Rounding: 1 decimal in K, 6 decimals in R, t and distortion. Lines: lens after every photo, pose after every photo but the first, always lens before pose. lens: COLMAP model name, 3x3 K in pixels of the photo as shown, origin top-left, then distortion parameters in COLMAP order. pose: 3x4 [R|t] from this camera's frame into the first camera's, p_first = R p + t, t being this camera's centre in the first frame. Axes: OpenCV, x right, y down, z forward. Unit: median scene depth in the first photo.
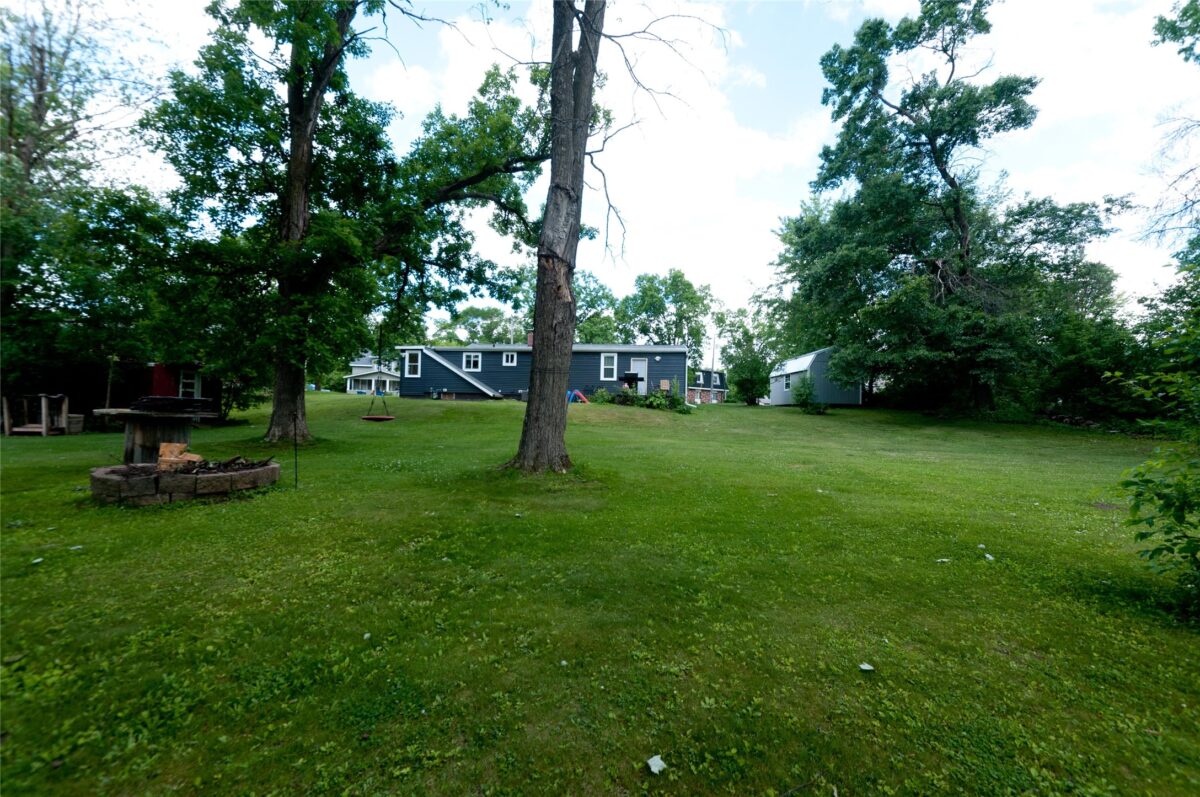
lens RADIAL K [[522.2, 0, 597.0], [0, 522.2, 406.4], [0, 0, 1]] dist [0.008006, -0.003037]
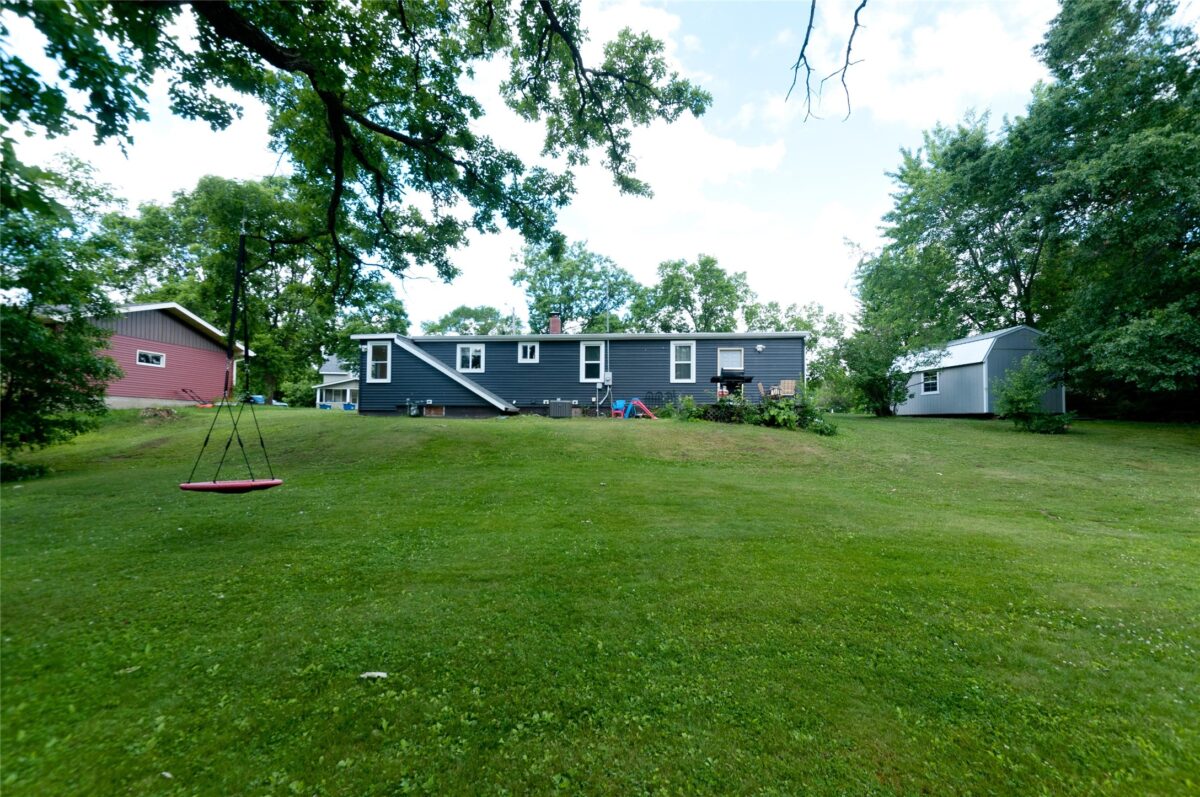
lens RADIAL K [[522.2, 0, 602.4], [0, 522.2, 401.2], [0, 0, 1]] dist [0.008006, -0.003037]
pose [[0.999508, -0.016104, 0.026905, -0.096215], [0.016735, 0.999587, -0.023382, -0.013534], [-0.026517, 0.023821, 0.999365, 0.354323]]
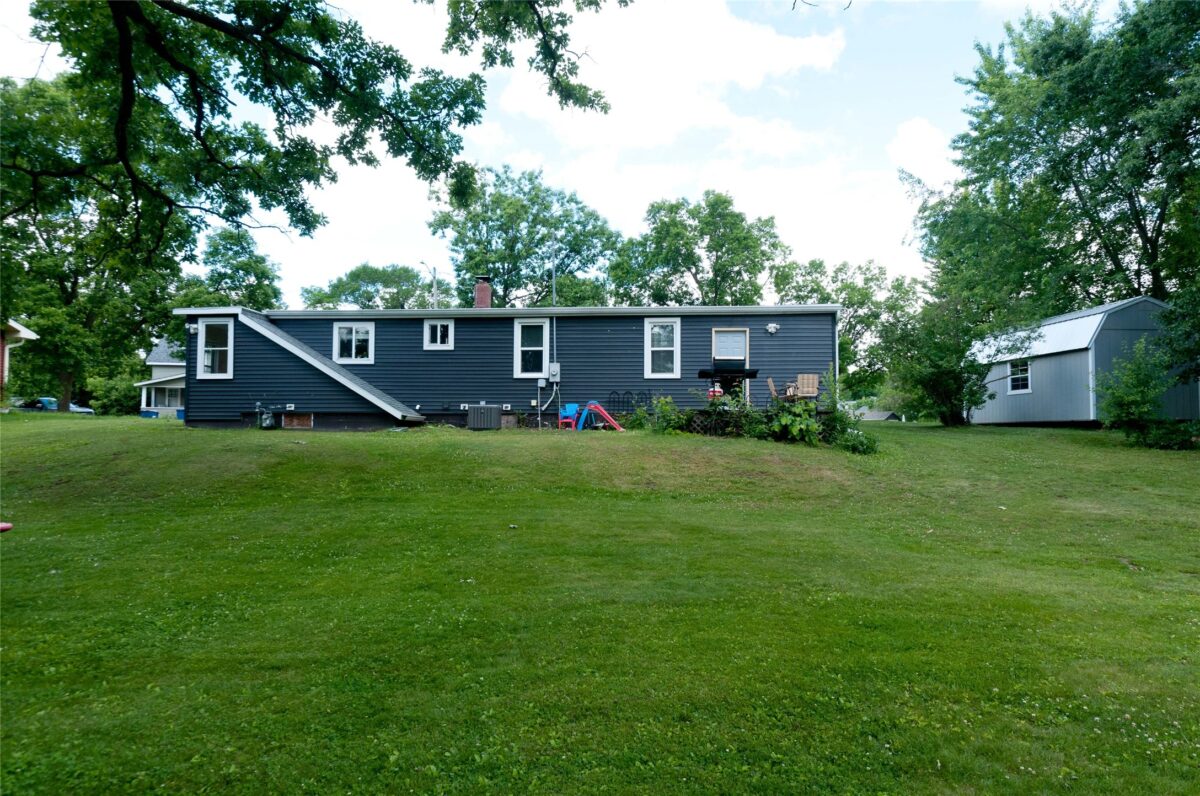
lens RADIAL K [[764.7, 0, 600.4], [0, 764.7, 393.1], [0, 0, 1]] dist [0.006425, -0.000431]
pose [[0.998225, -0.018690, 0.056550, -0.068848], [0.020820, 0.999087, -0.037314, -0.013738], [-0.055801, 0.038426, 0.997702, 0.348412]]
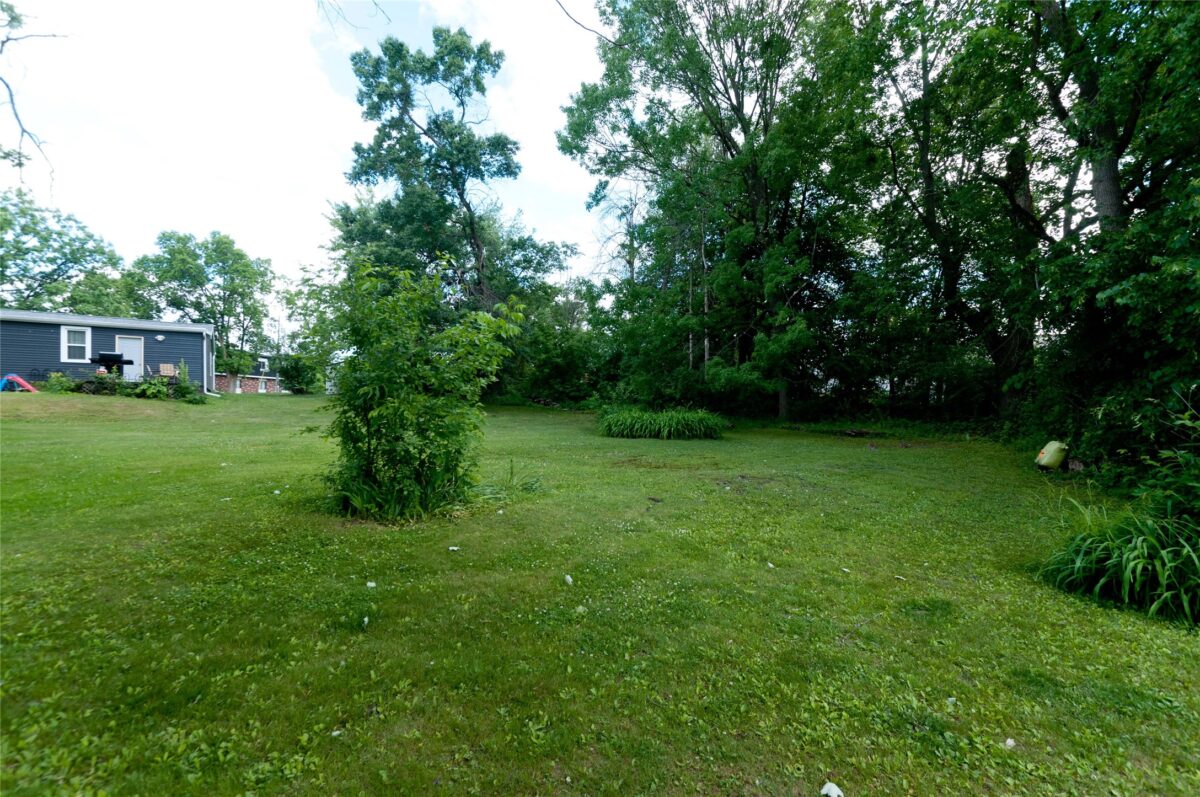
lens RADIAL K [[522.2, 0, 612.3], [0, 522.2, 403.6], [0, 0, 1]] dist [0.008006, -0.003037]
pose [[0.731708, -0.020679, 0.681304, 0.071135], [0.013164, 0.999782, 0.016207, 0.007670], [-0.681491, -0.002890, 0.731821, -0.084982]]
